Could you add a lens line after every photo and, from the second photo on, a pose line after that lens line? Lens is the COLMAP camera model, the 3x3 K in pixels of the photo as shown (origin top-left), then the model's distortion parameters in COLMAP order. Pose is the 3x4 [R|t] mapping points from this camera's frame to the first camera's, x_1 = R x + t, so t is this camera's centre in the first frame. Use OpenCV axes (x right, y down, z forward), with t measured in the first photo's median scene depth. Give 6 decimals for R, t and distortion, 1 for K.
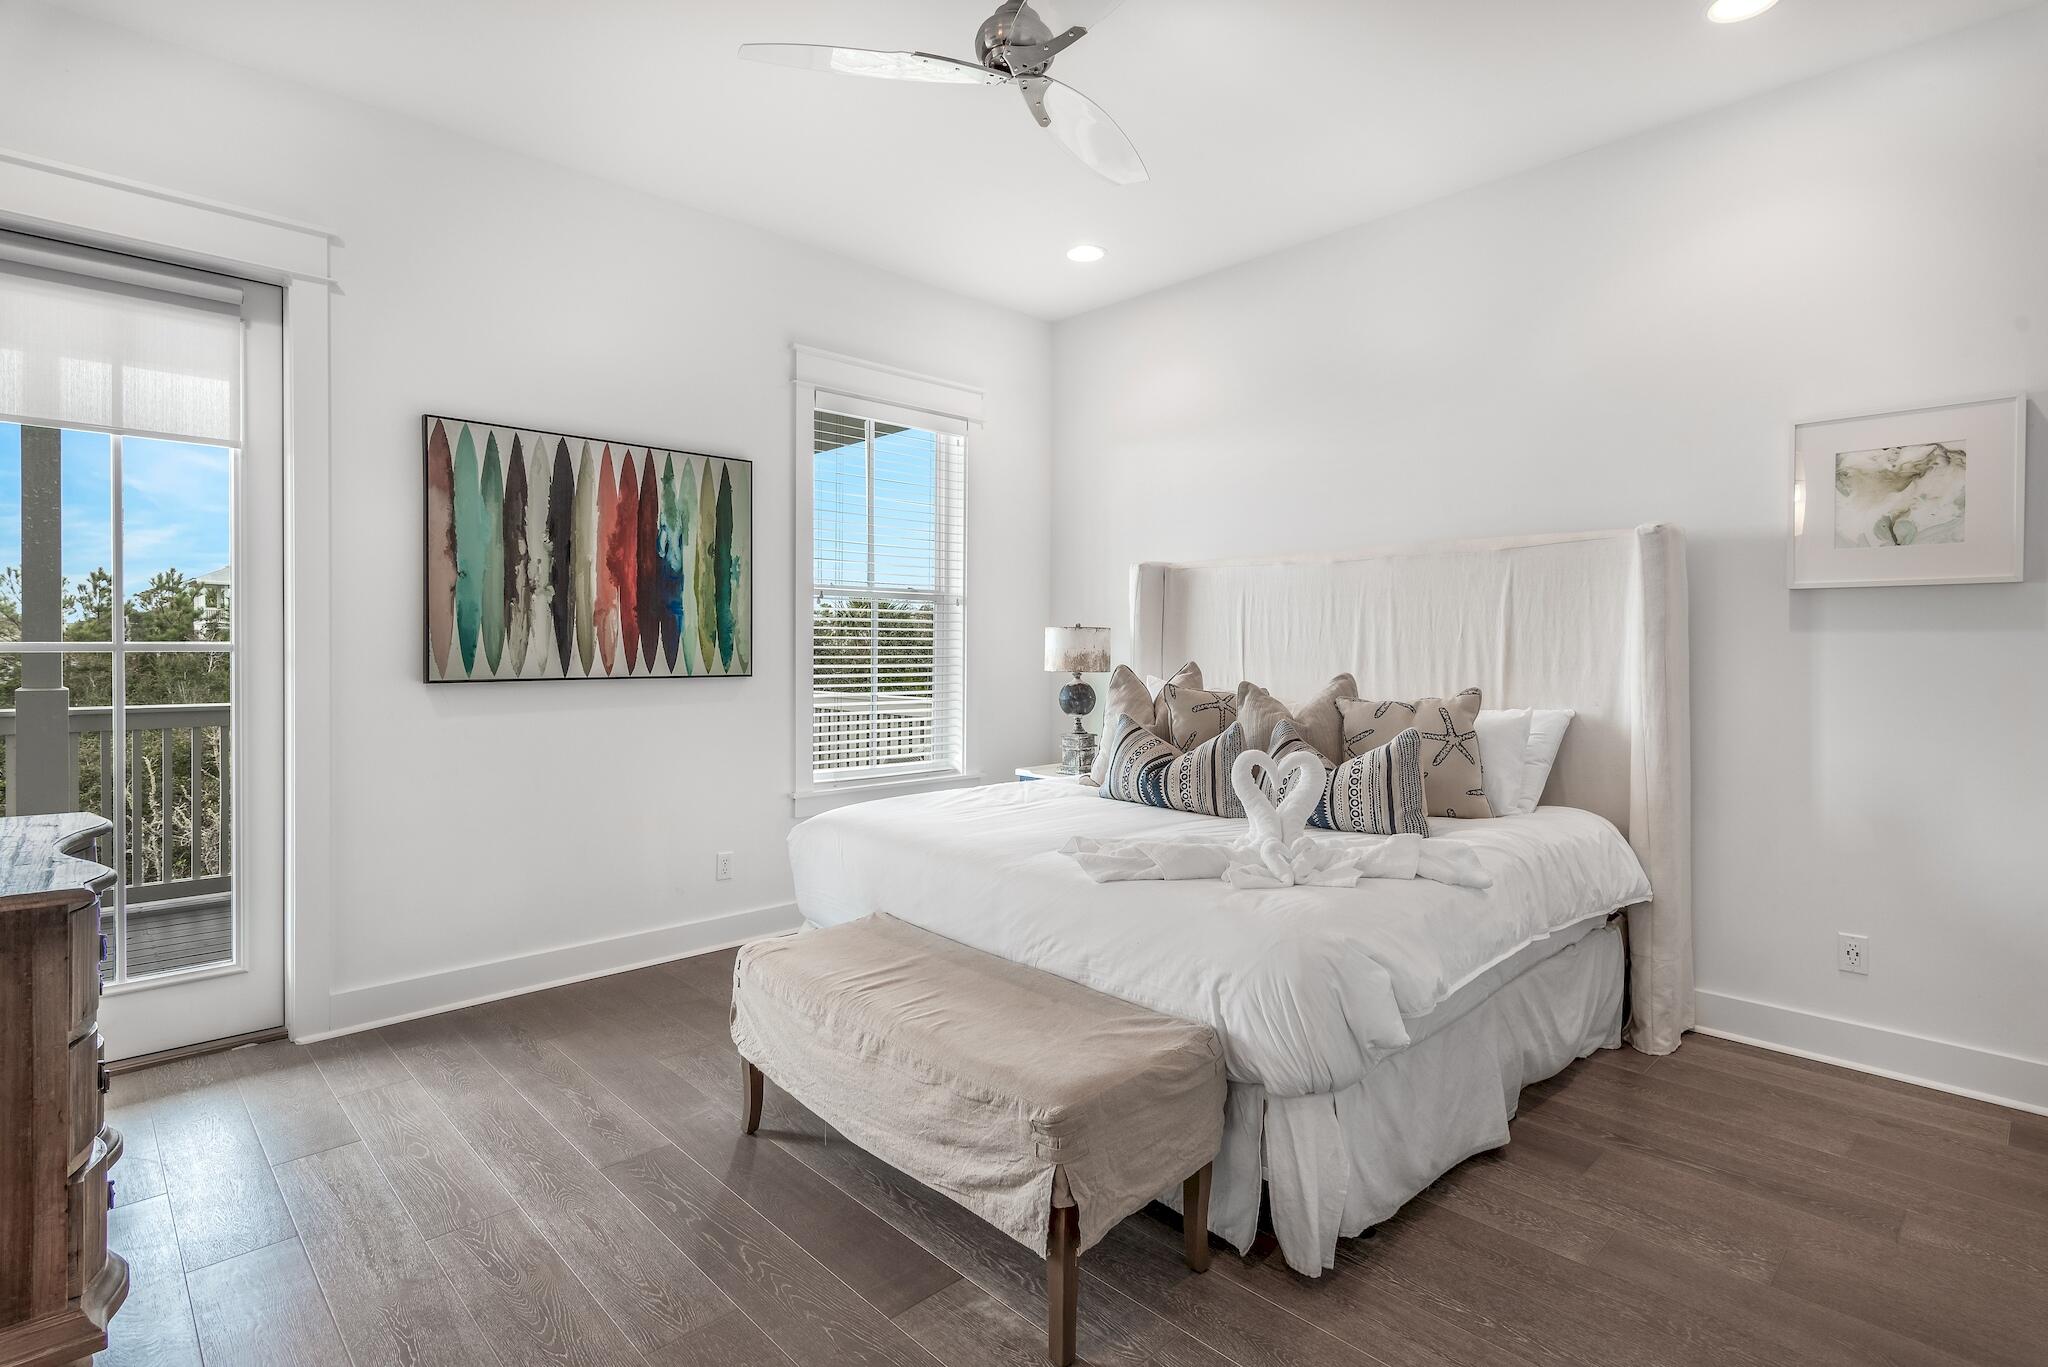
lens RADIAL K [[1019.6, 0, 1028.3], [0, 1019.6, 688.7], [0, 0, 1]] dist [-0.003567, -0.002386]
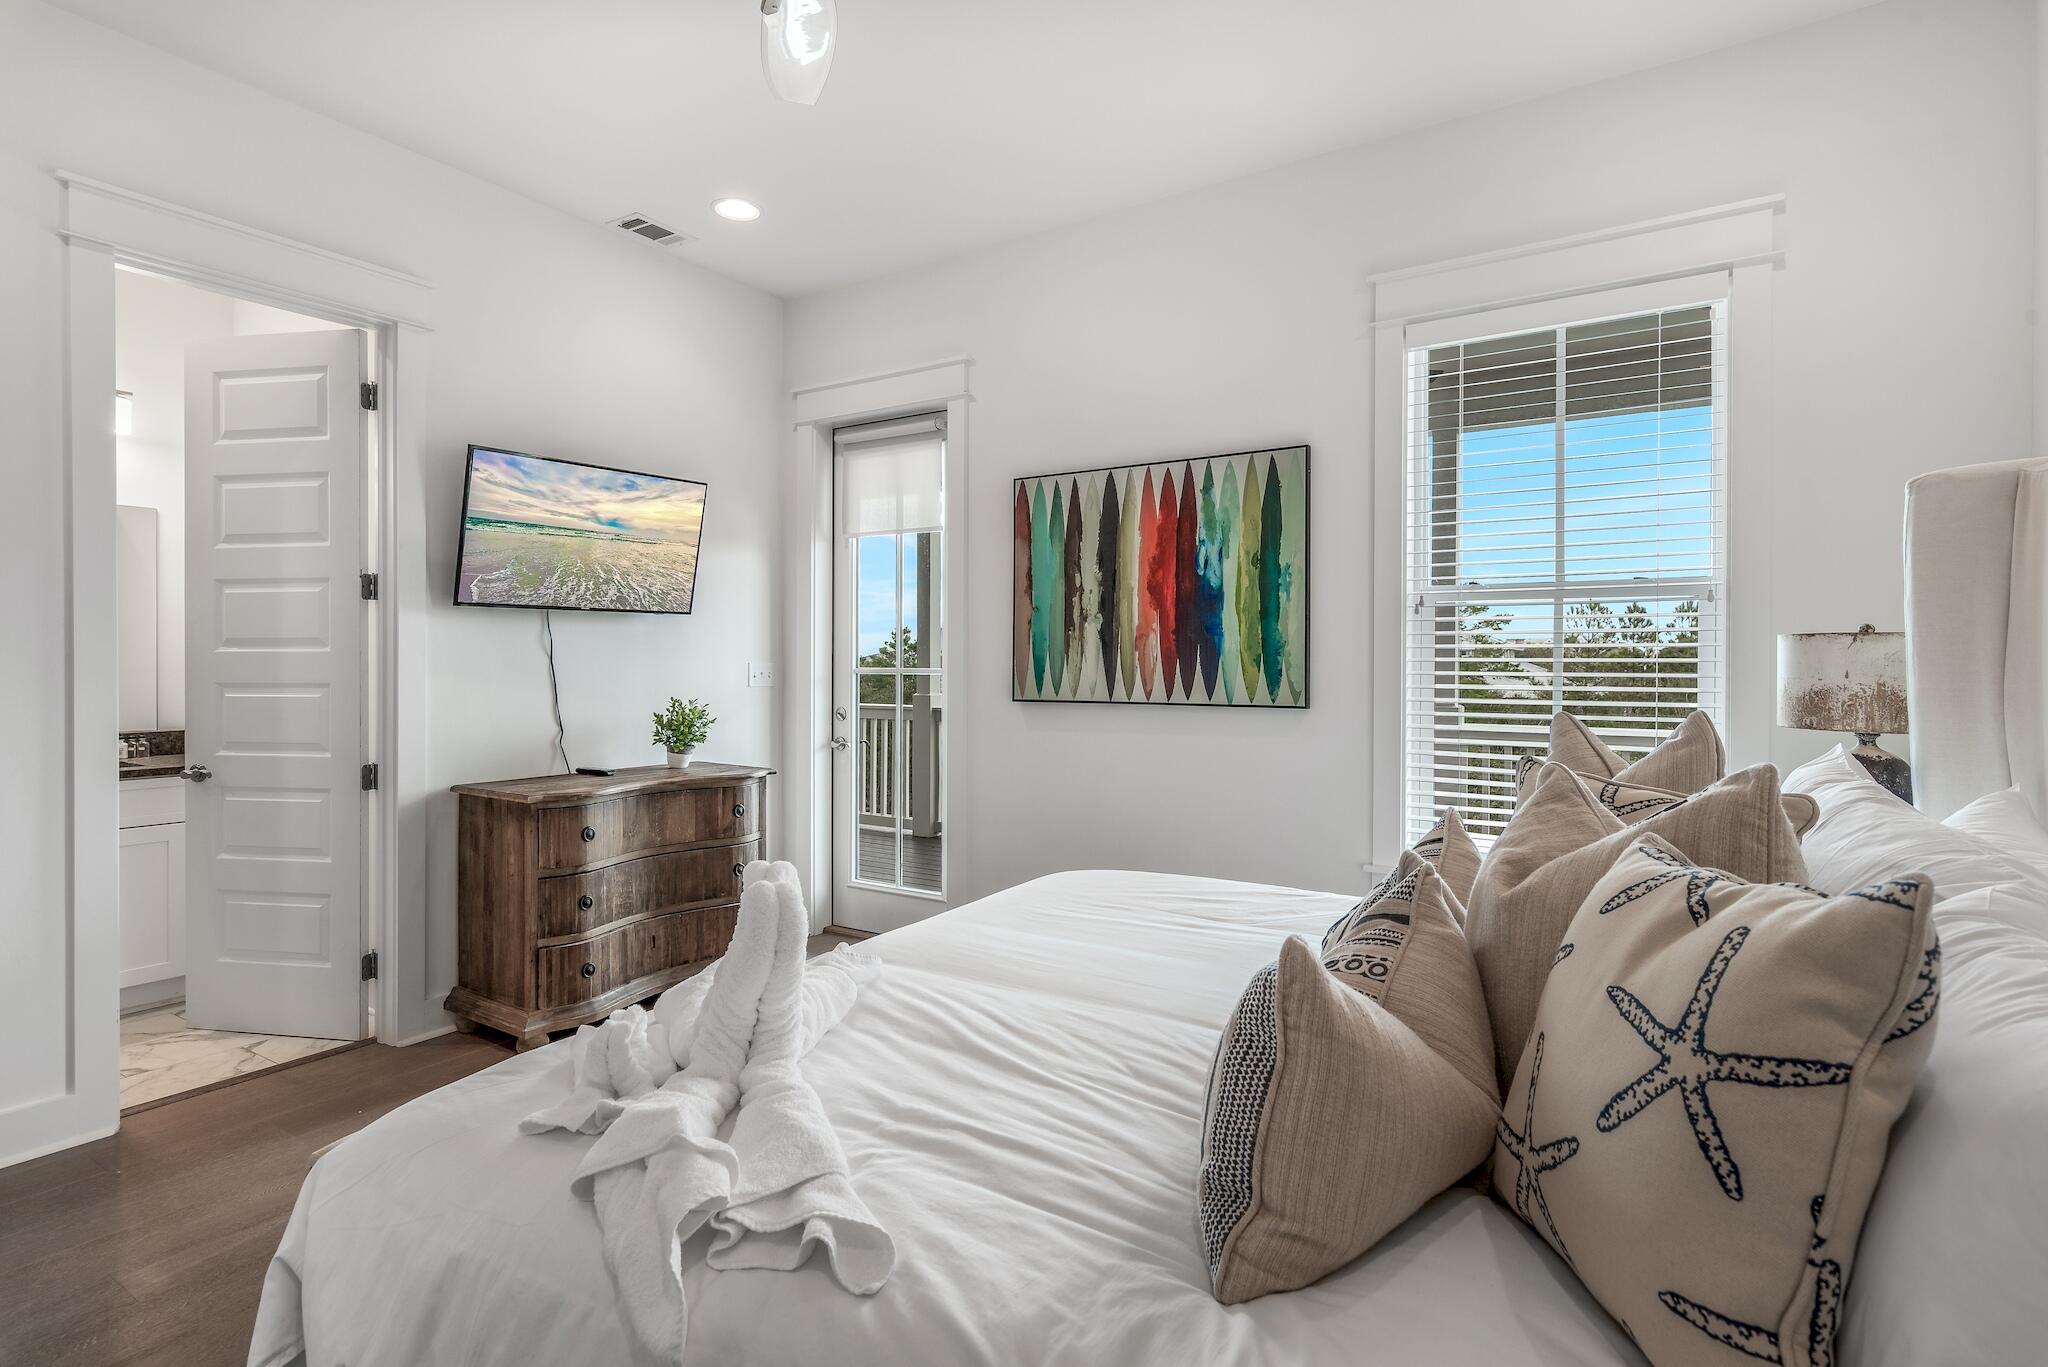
lens RADIAL K [[1019.6, 0, 1025.5], [0, 1019.6, 686.0], [0, 0, 1]] dist [-0.003567, -0.002386]
pose [[0.234680, 0.019454, -0.971878, 0.513765], [-0.037774, 0.999227, 0.010880, -0.033135], [0.971338, 0.034158, 0.235234, 0.644732]]
